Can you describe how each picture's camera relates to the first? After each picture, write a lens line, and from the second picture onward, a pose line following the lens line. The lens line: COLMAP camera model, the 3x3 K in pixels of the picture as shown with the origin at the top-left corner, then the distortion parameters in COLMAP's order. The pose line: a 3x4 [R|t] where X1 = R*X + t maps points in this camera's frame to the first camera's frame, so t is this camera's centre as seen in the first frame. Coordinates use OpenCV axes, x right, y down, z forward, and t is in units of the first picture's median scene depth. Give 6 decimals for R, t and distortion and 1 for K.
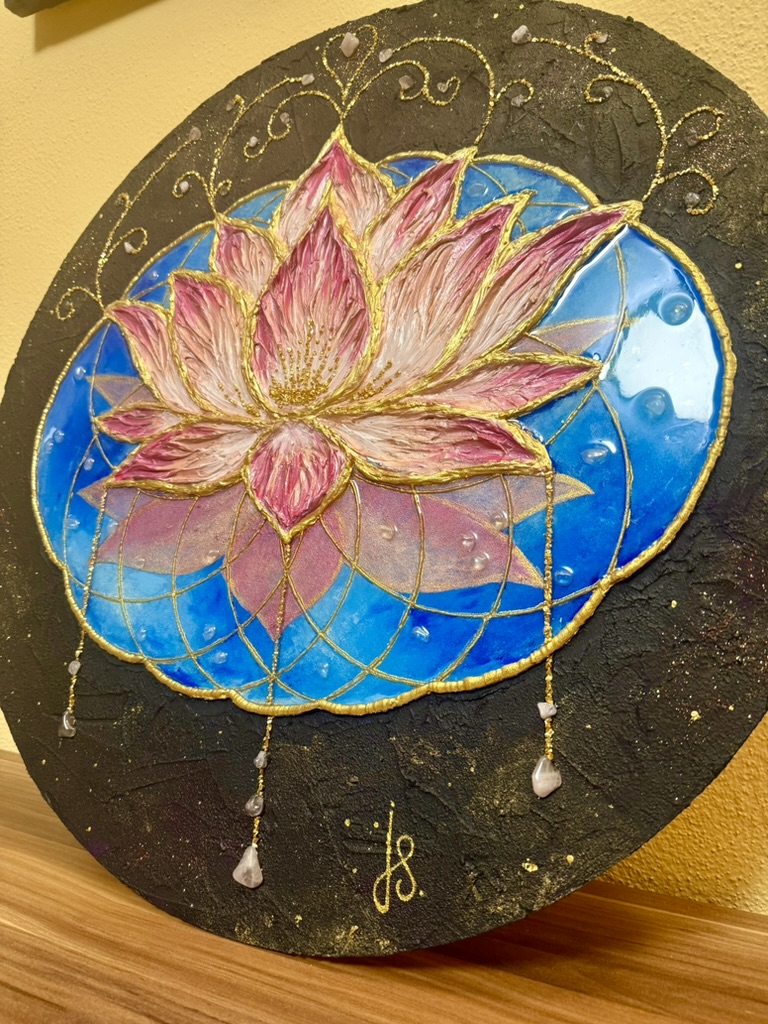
lens RADIAL K [[745.9, 0, 384.0], [0, 745.9, 512.0], [0, 0, 1]] dist [0.068483, -0.175070]
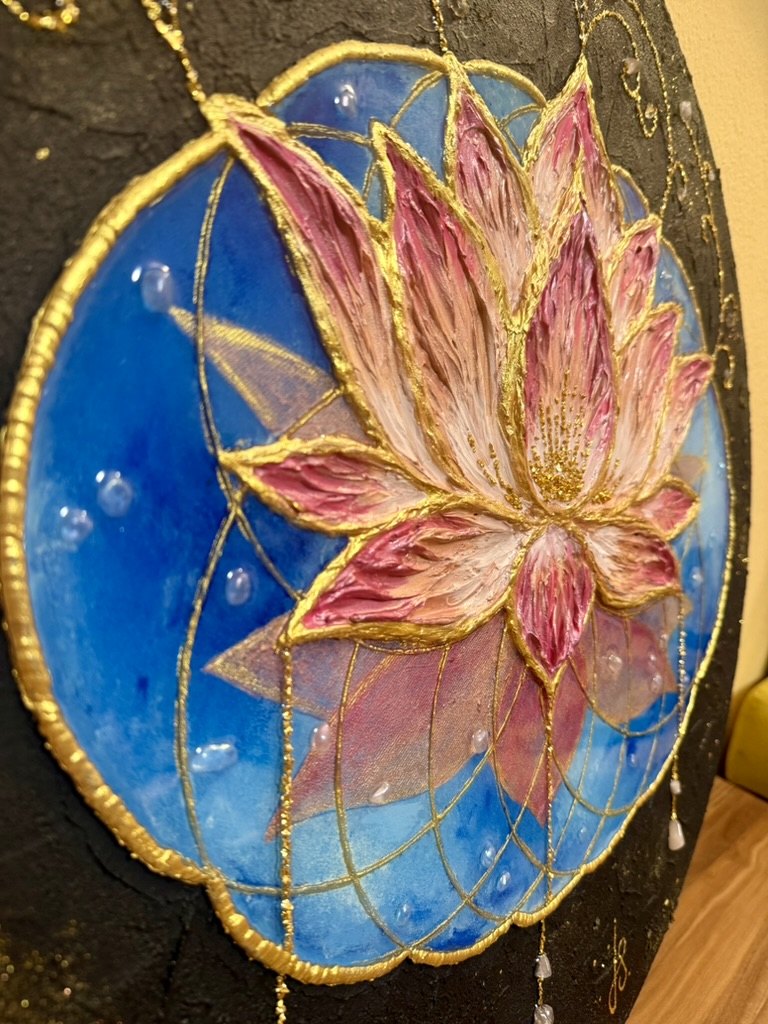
lens RADIAL K [[745.9, 0, 384.0], [0, 745.9, 512.0], [0, 0, 1]] dist [0.068483, -0.175070]
pose [[0.267116, -0.084603, 0.959944, -0.925310], [-0.231709, 0.961276, 0.149196, -0.219742], [-0.935393, -0.262280, 0.237169, 1.080302]]
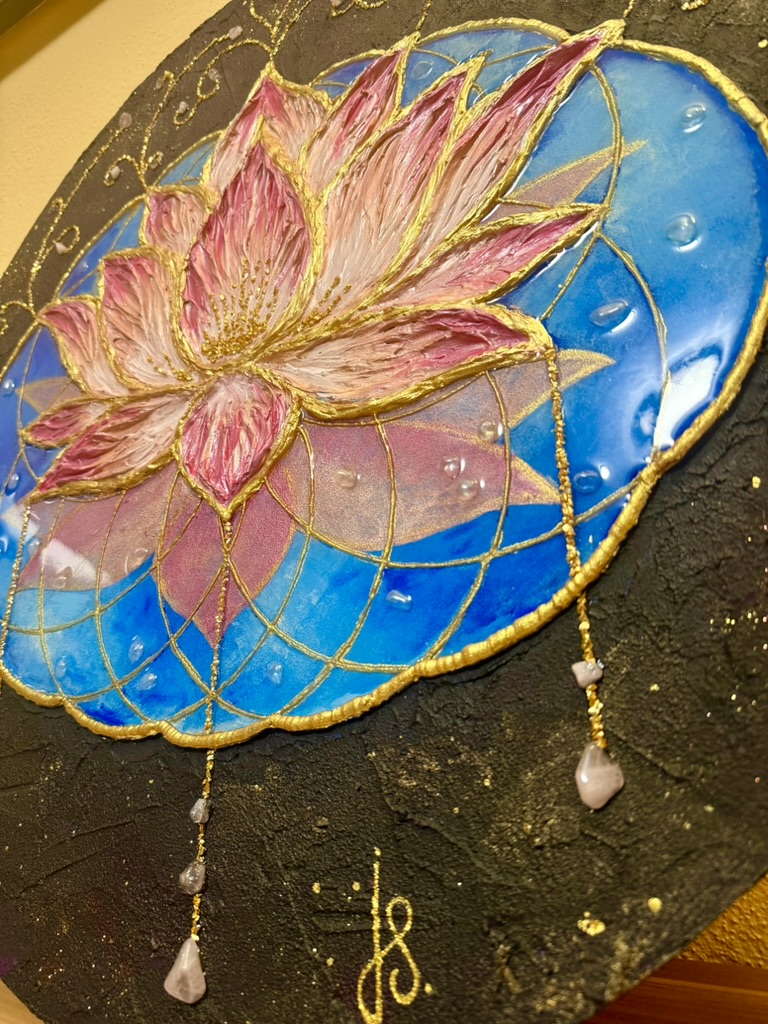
lens RADIAL K [[750.1, 0, 384.0], [0, 750.1, 512.0], [0, 0, 1]] dist [-0.003766, -0.024435]
pose [[0.991900, -0.111101, -0.061571, 0.081761], [0.100937, 0.983683, -0.148929, 0.171988], [0.077112, 0.141508, 0.986929, 0.270770]]
